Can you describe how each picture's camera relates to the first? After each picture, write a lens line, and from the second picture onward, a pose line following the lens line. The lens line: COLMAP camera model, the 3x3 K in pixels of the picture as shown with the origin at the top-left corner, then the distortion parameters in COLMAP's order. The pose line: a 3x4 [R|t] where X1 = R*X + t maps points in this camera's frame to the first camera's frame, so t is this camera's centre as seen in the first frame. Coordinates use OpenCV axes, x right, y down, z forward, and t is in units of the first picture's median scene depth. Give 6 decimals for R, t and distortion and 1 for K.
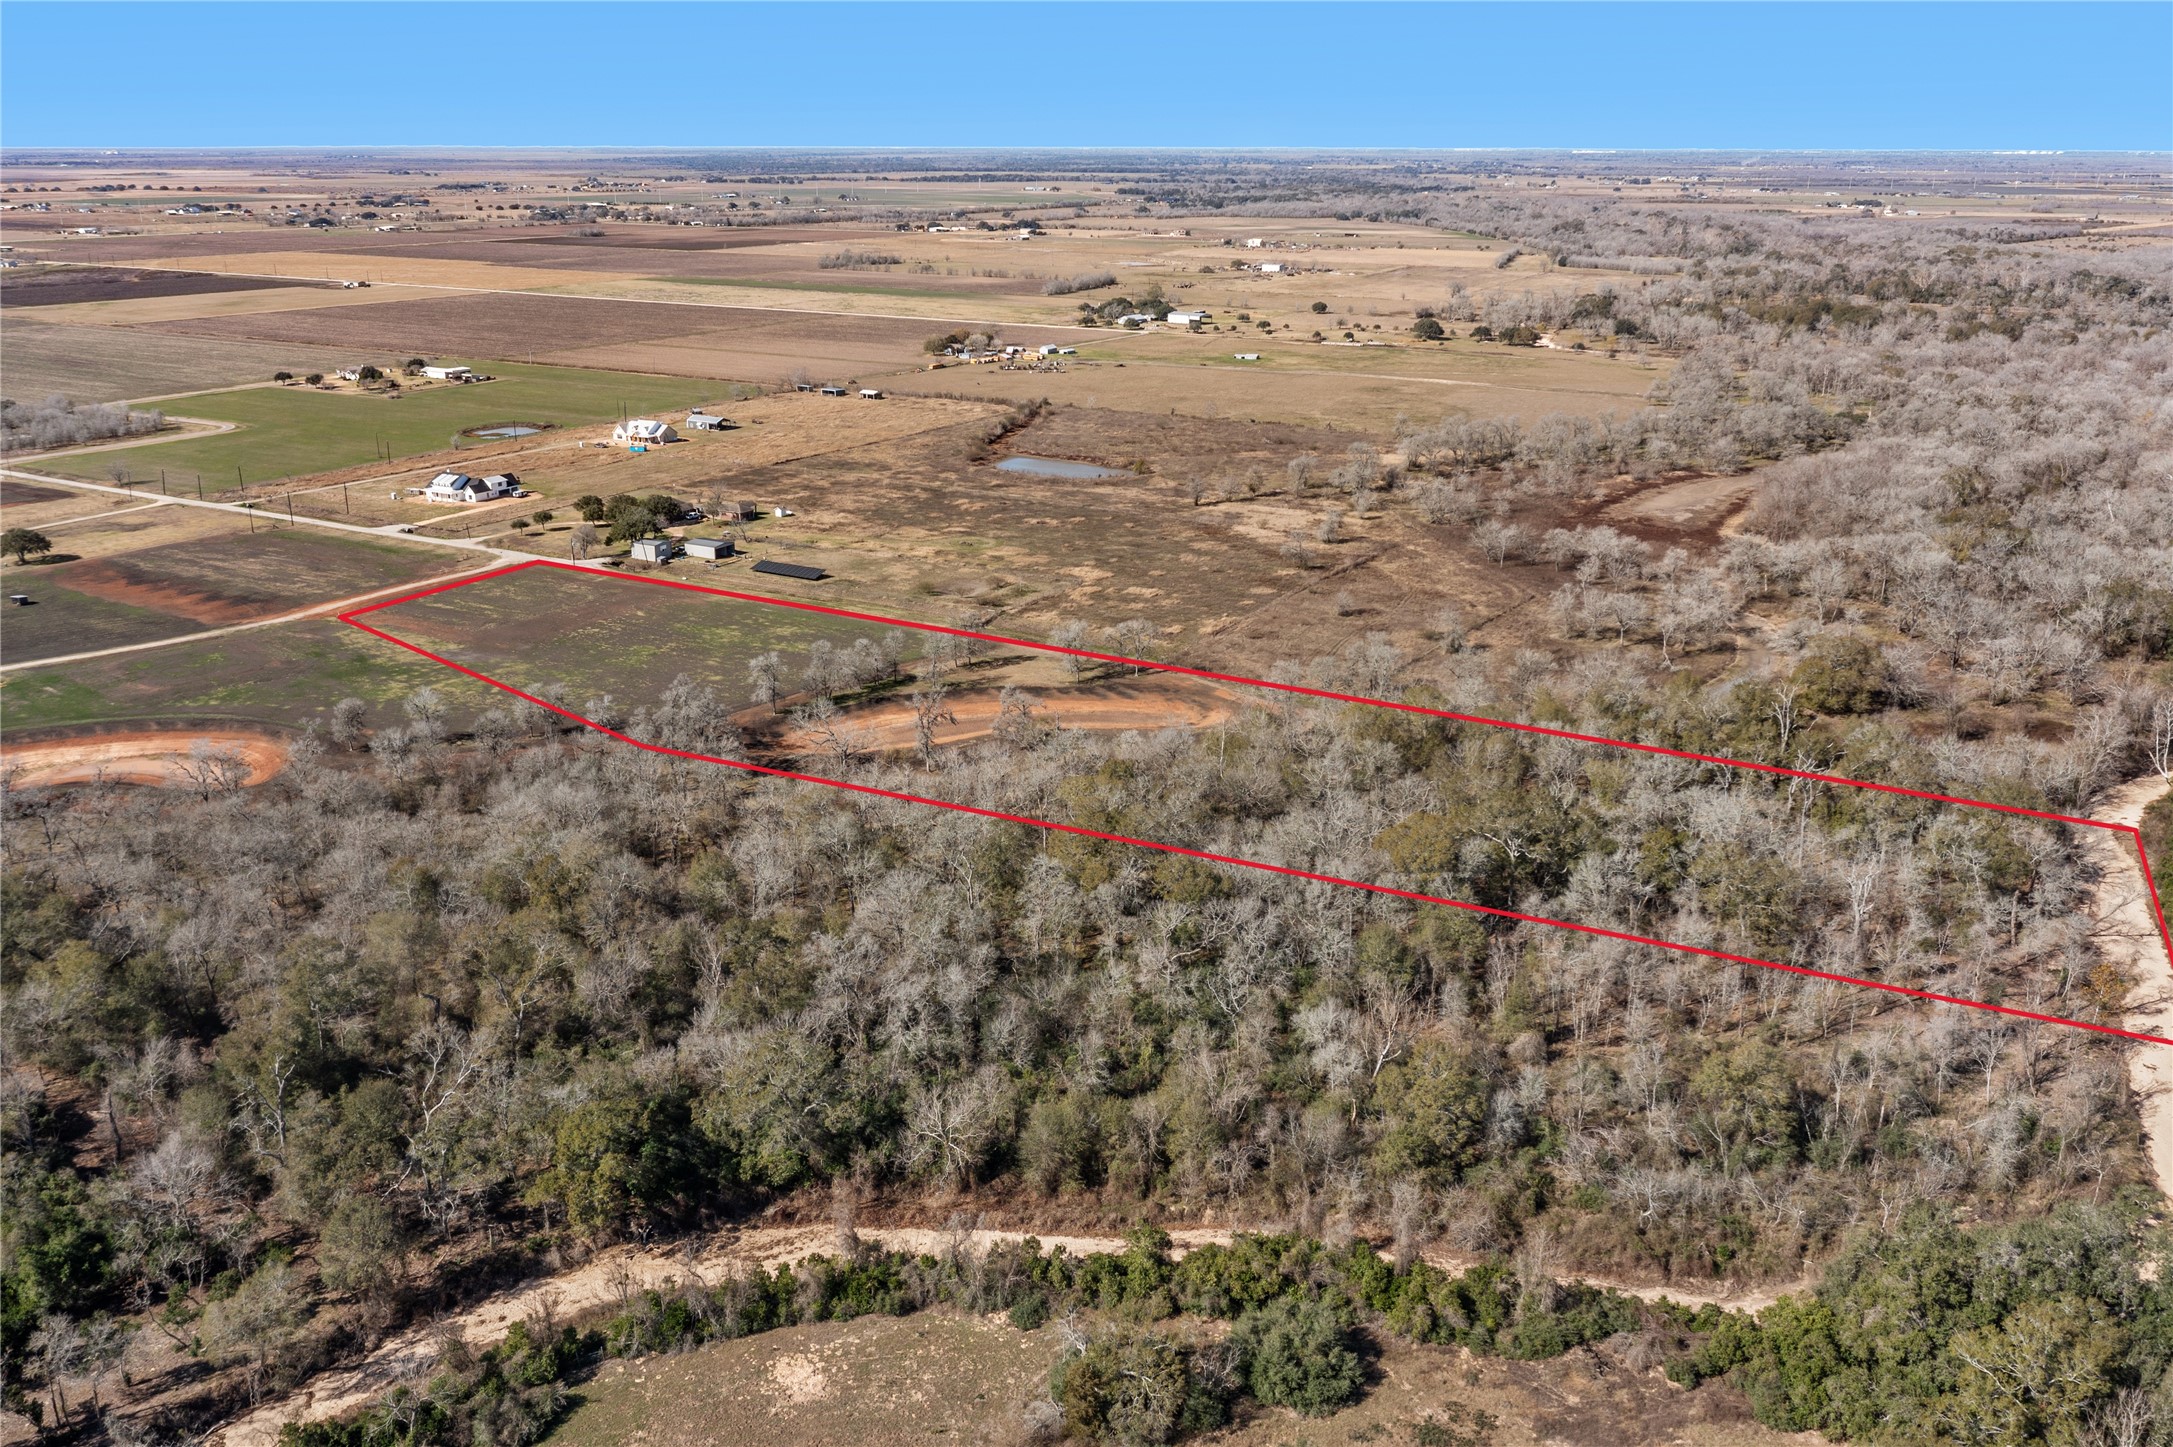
lens RADIAL K [[1786.9, 0, 1086.5], [0, 1786.9, 723.5], [0, 0, 1]] dist [-0.009757, 0.008738]
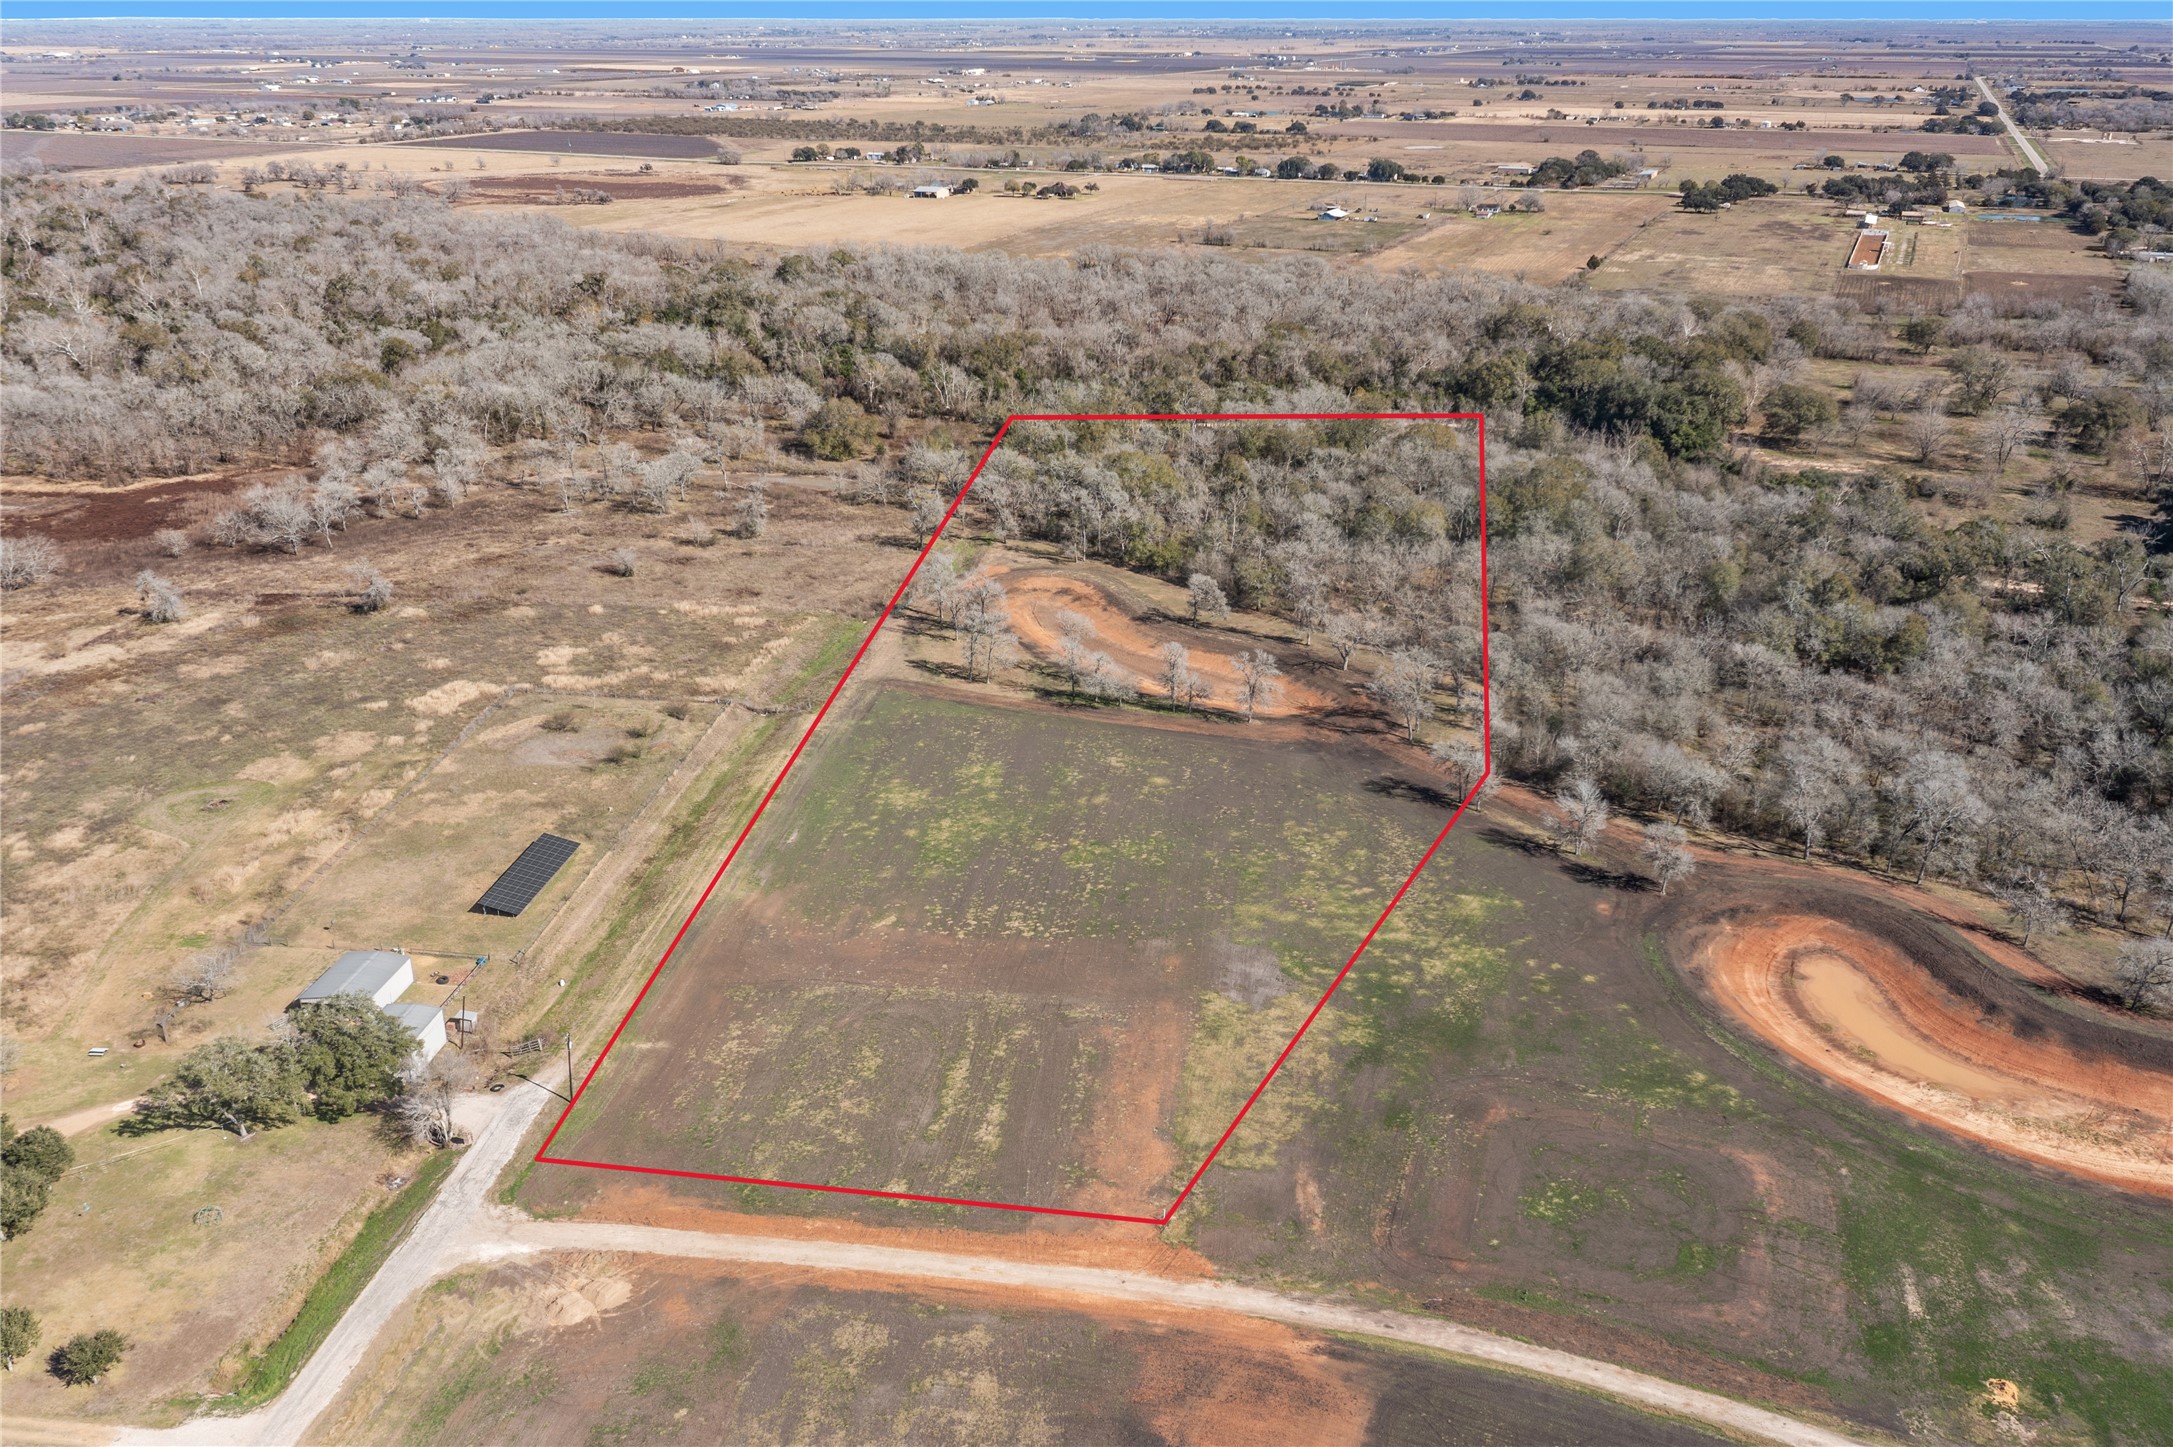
lens RADIAL K [[1786.9, 0, 1086.5], [0, 1786.9, 723.5], [0, 0, 1]] dist [-0.009757, 0.008738]
pose [[-0.385298, -0.345916, 0.855504, -0.432578], [0.283663, 0.837796, 0.466511, -0.209241], [-0.878112, 0.422421, -0.224678, 0.634473]]
